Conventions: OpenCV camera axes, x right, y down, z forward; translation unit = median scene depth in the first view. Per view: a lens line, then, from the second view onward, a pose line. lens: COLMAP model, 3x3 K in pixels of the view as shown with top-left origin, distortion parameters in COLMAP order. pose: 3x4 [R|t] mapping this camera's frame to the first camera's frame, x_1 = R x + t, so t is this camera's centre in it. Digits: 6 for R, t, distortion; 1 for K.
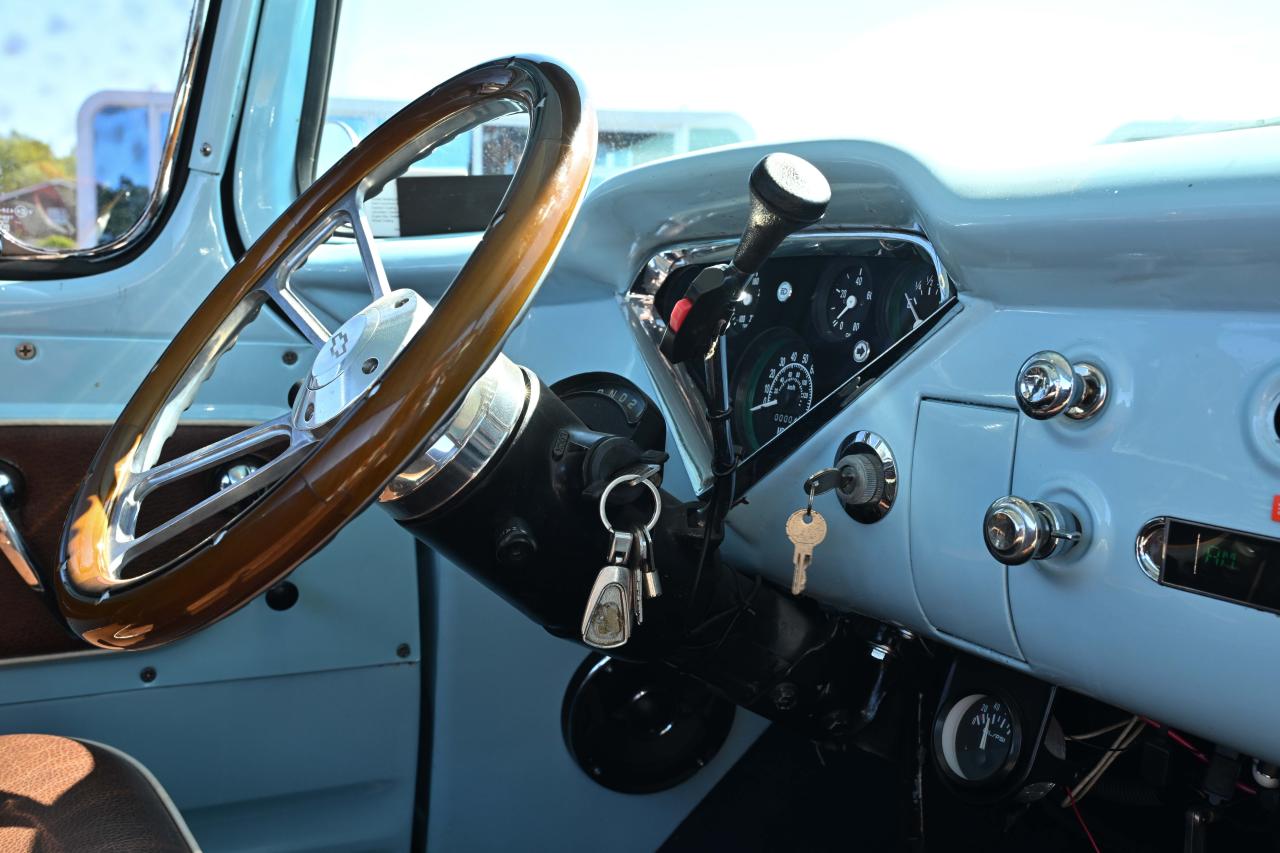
lens RADIAL K [[1210.6, 0, 629.9], [0, 1210.6, 422.9], [0, 0, 1]] dist [0.017344, 0.002858]
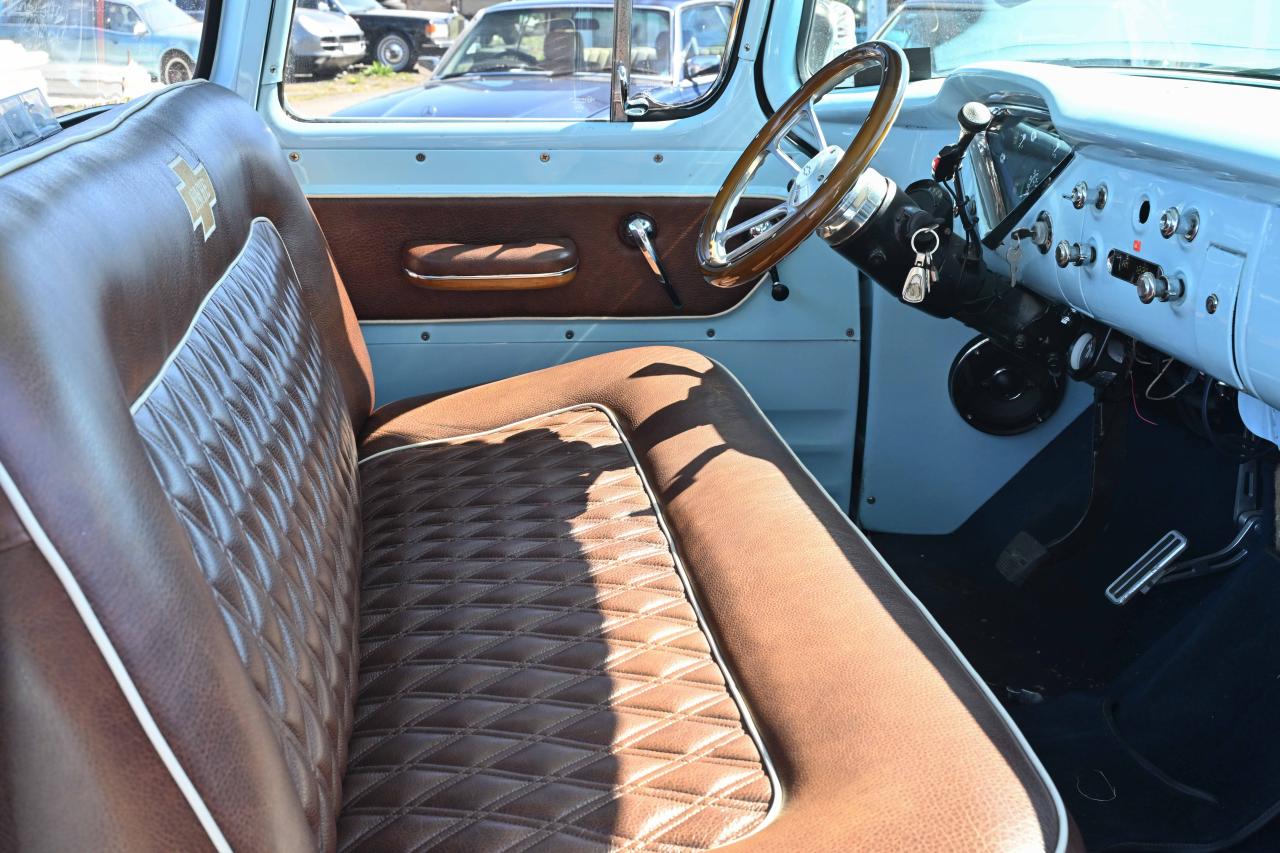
lens RADIAL K [[1535.8, 0, 640.0], [0, 1535.8, 426.5], [0, 0, 1]] dist [0.002098, -0.009521]
pose [[0.930479, 0.070725, -0.359453, 0.532453], [-0.008734, 0.985192, 0.171235, -0.076831], [0.366240, -0.156191, 0.917318, -1.823601]]
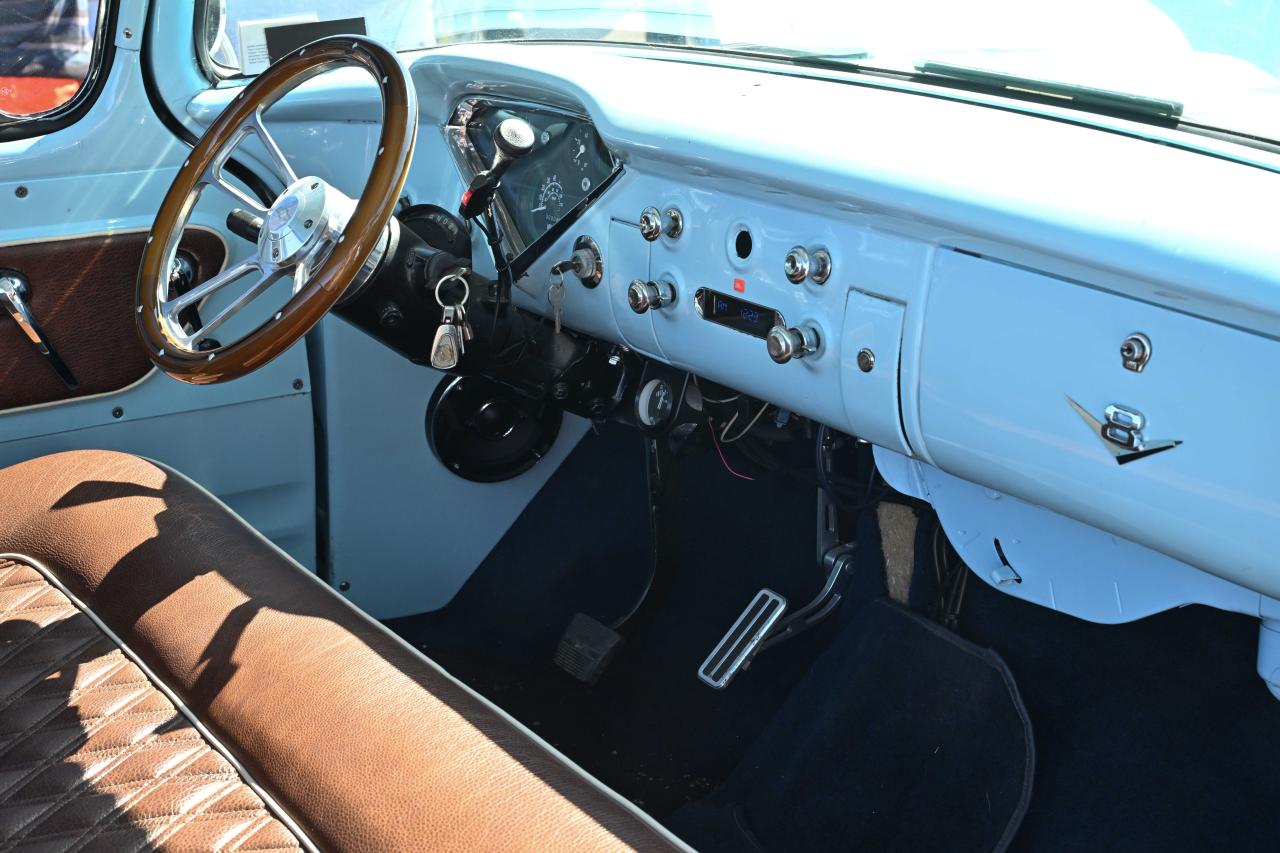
lens RADIAL K [[1856.2, 0, 640.0], [0, 1856.2, 426.5], [0, 0, 1]] dist [0.004504, 0.058659]
pose [[0.995718, -0.071016, 0.059175, 0.094562], [0.056974, 0.975581, 0.212122, -0.286369], [-0.072794, -0.207843, 0.975450, -1.656733]]
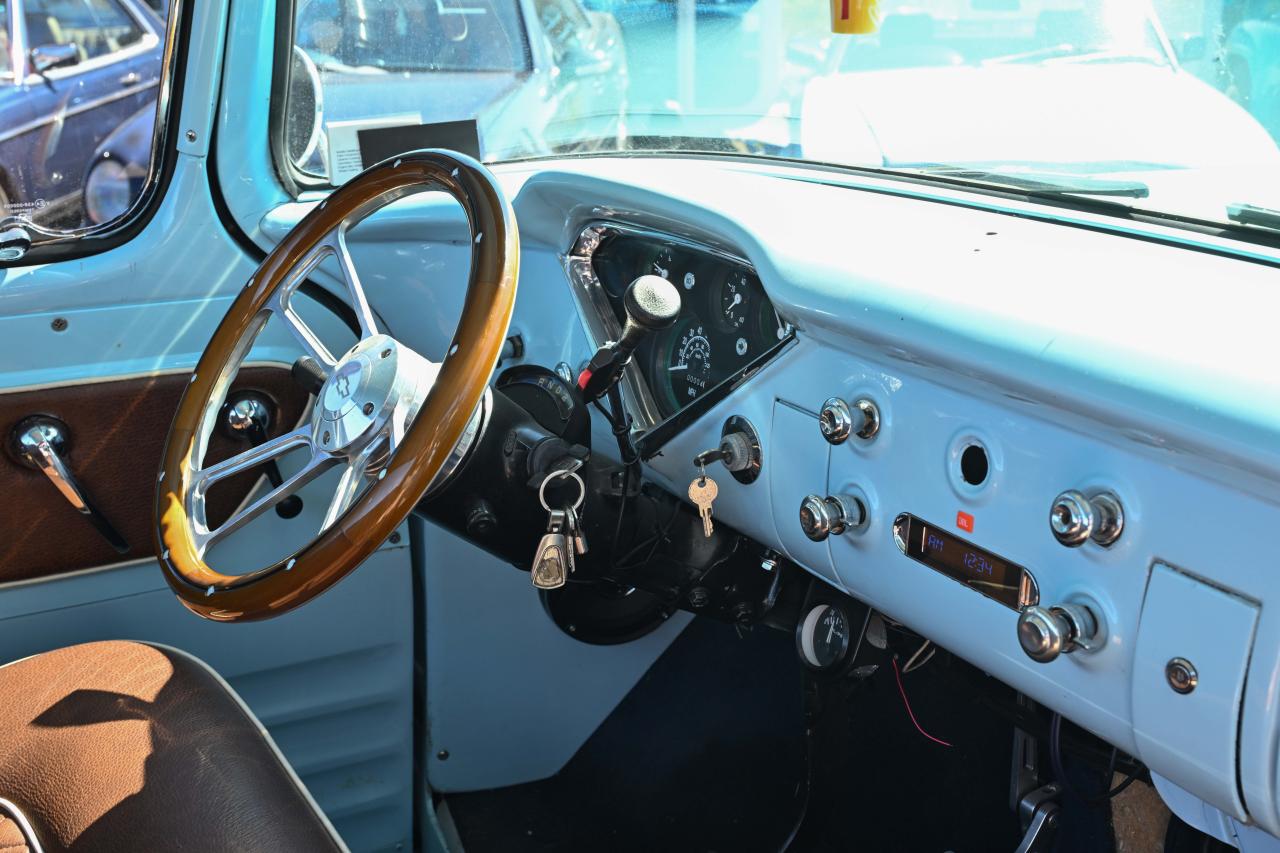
lens RADIAL K [[1535.8, 0, 640.0], [0, 1535.8, 426.5], [0, 0, 1]] dist [0.002098, -0.009521]
pose [[0.999127, -0.040966, -0.008203, 0.097980], [0.041779, 0.978654, 0.201223, -0.324157], [-0.000215, -0.201390, 0.979511, -0.645624]]
